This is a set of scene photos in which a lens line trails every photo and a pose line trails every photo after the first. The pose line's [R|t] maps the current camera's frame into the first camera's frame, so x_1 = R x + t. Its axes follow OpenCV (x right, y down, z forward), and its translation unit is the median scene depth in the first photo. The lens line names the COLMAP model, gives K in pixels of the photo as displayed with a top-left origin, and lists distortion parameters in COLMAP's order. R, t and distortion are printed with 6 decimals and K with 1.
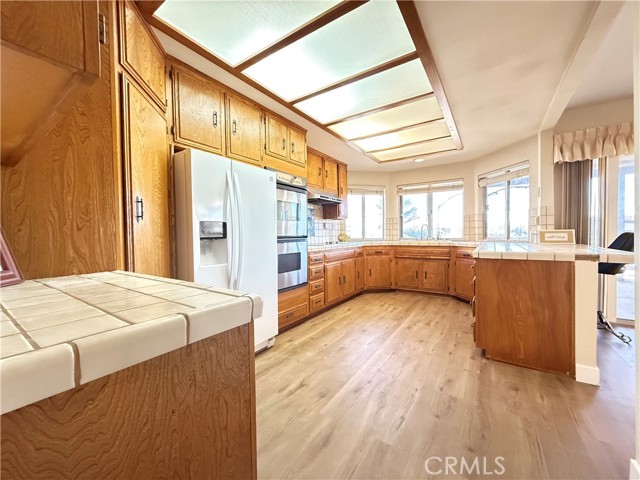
lens RADIAL K [[253.4, 0, 320.7], [0, 253.4, 240.7], [0, 0, 1]] dist [-0.001660, -0.000161]
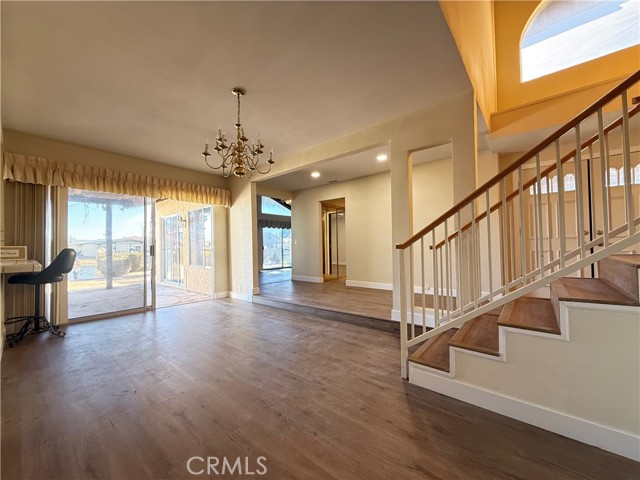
lens RADIAL K [[253.4, 0, 318.7], [0, 253.4, 240.1], [0, 0, 1]] dist [-0.001660, -0.000161]
pose [[0.113445, 0.035310, 0.992917, 0.080462], [0.036313, 0.998553, -0.039659, 0.017563], [-0.992880, 0.040555, 0.111999, -0.342524]]
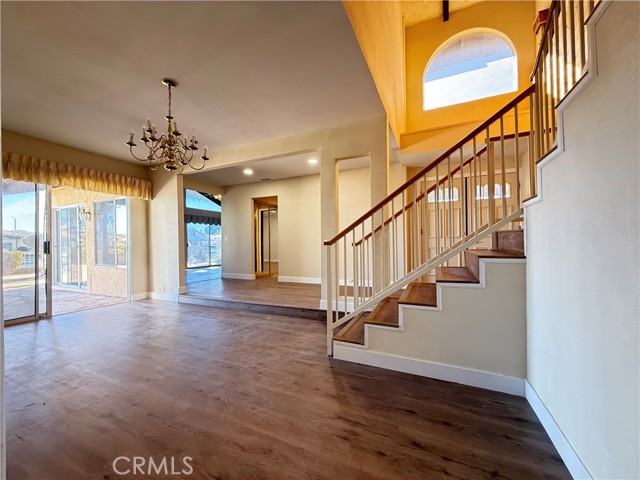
lens RADIAL K [[253.4, 0, 318.4], [0, 253.4, 240.7], [0, 0, 1]] dist [-0.001660, -0.000161]
pose [[-0.155808, 0.022670, 0.987527, 0.002736], [0.036203, 0.999196, -0.017226, 0.020676], [-0.987124, 0.033067, -0.156504, -0.331634]]
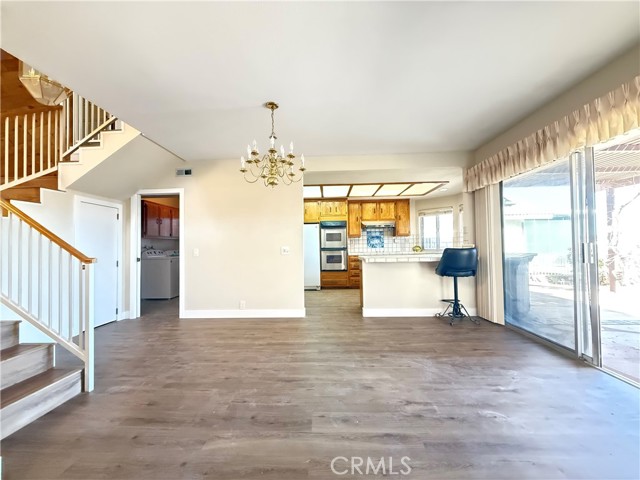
lens RADIAL K [[253.4, 0, 322.0], [0, 253.4, 239.5], [0, 0, 1]] dist [-0.001660, -0.000161]
pose [[0.533858, -0.017203, -0.845399, 1.740765], [-0.011064, 0.999565, -0.027326, -0.031975], [0.845502, 0.023942, 0.533436, -0.322539]]
